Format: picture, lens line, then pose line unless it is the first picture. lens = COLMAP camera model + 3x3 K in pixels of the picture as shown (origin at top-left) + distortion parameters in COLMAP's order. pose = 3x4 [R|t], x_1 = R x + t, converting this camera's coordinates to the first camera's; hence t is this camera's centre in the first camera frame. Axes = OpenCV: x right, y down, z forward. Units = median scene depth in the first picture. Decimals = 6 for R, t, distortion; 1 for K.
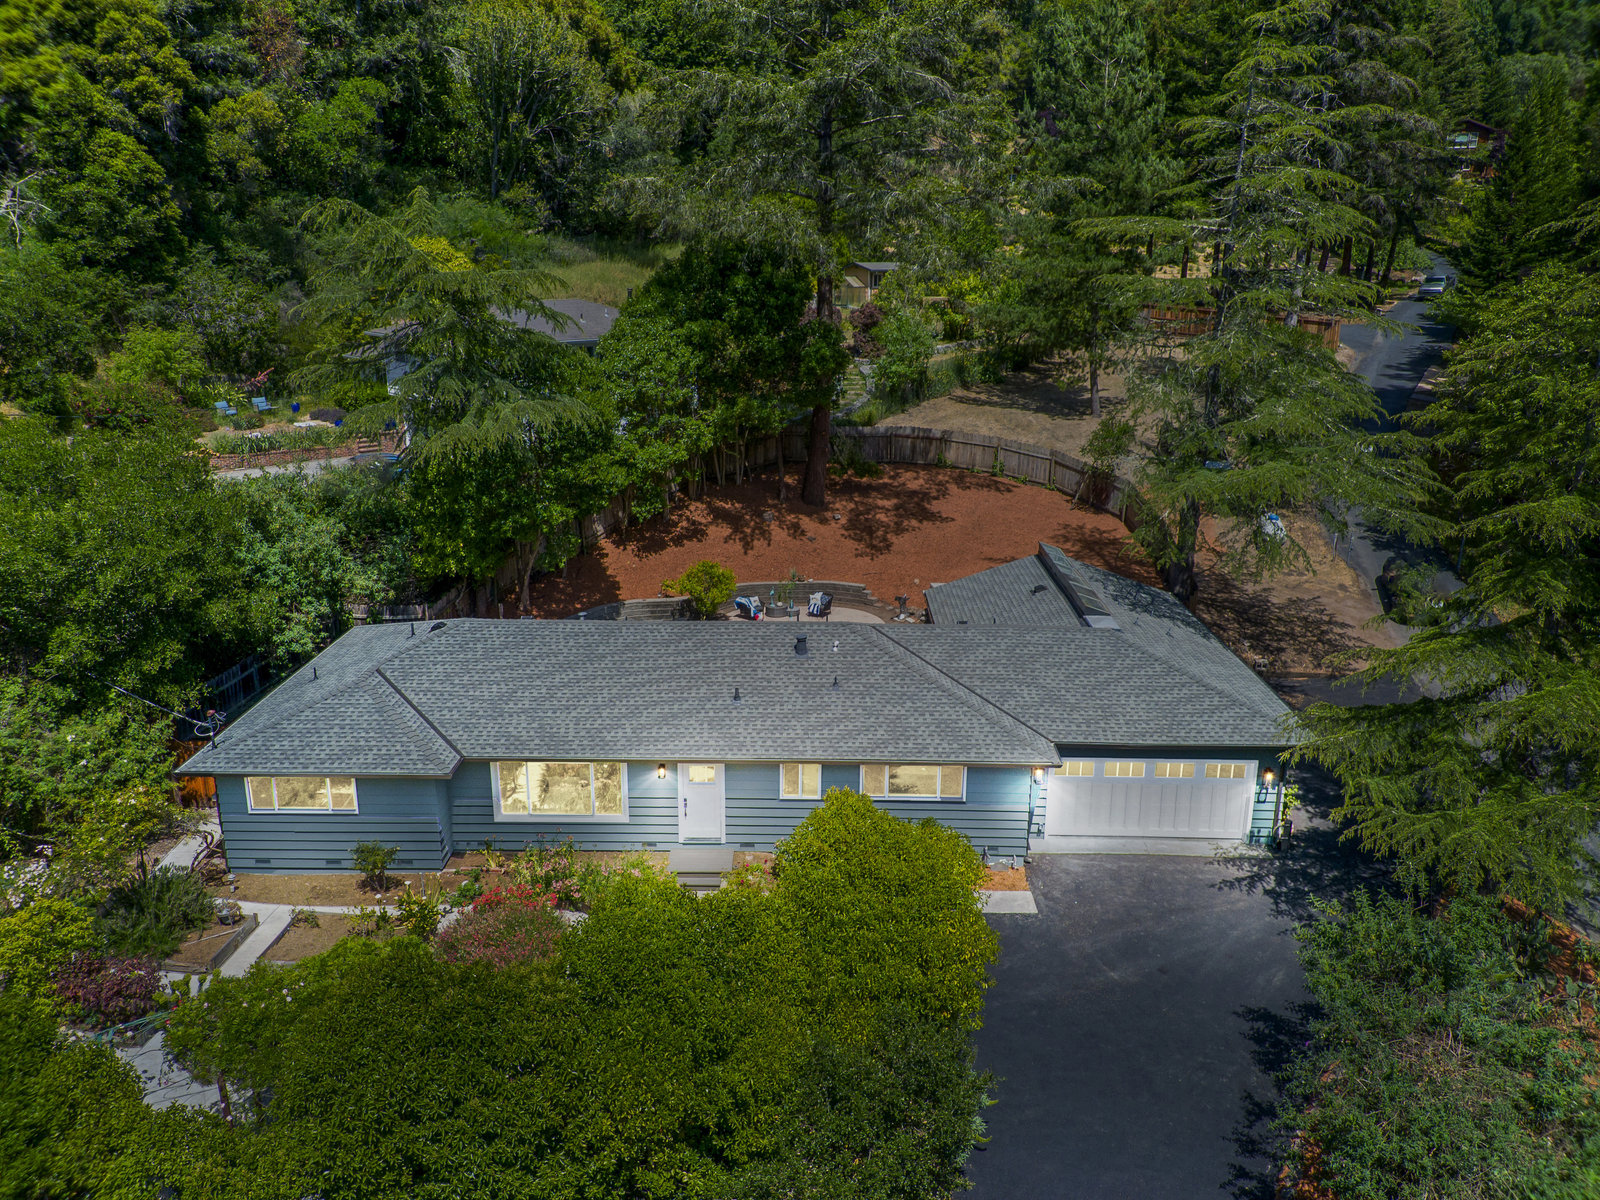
lens RADIAL K [[1272.5, 0, 795.3], [0, 1272.5, 593.9], [0, 0, 1]] dist [0.034861, -0.061917]
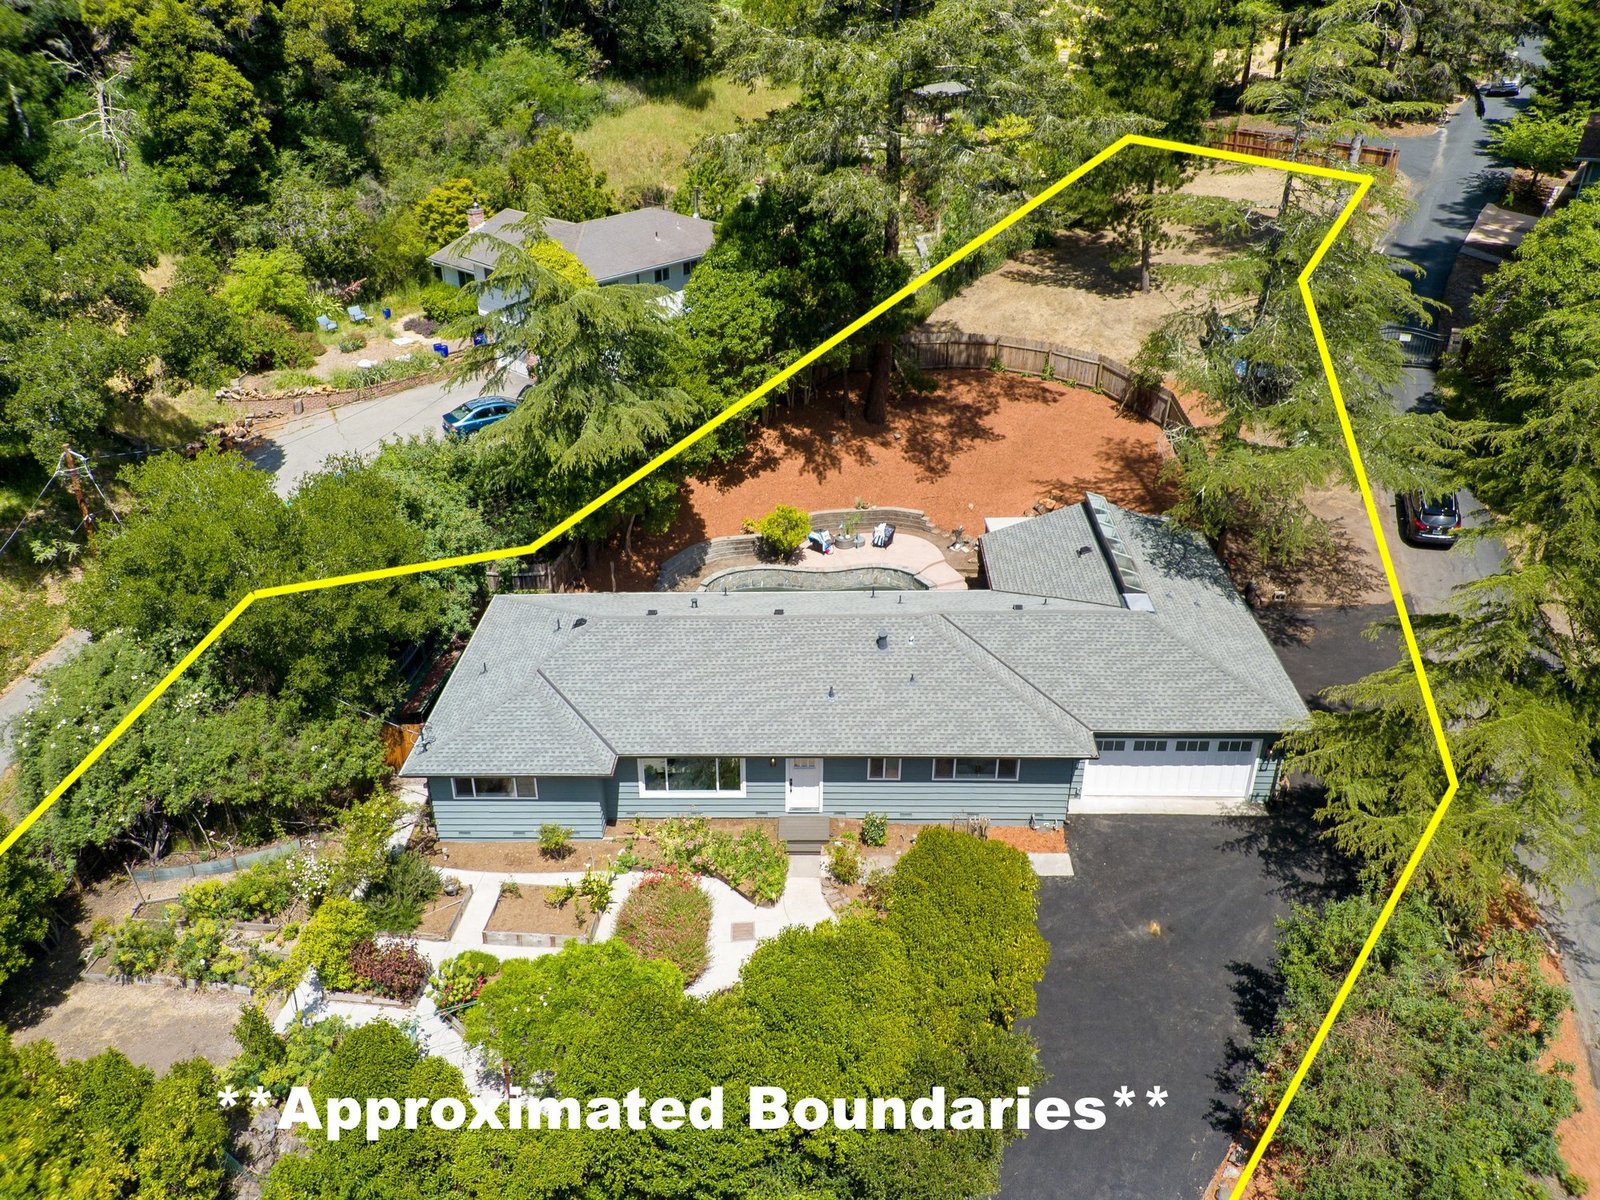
lens RADIAL K [[1272.5, 0, 795.7], [0, 1272.5, 614.6], [0, 0, 1]] dist [0.034861, -0.061917]
pose [[0.999725, 0.012949, -0.019553, -0.034638], [-0.009040, 0.982085, 0.188221, -0.131910], [0.021641, -0.187992, 0.981932, -0.105091]]
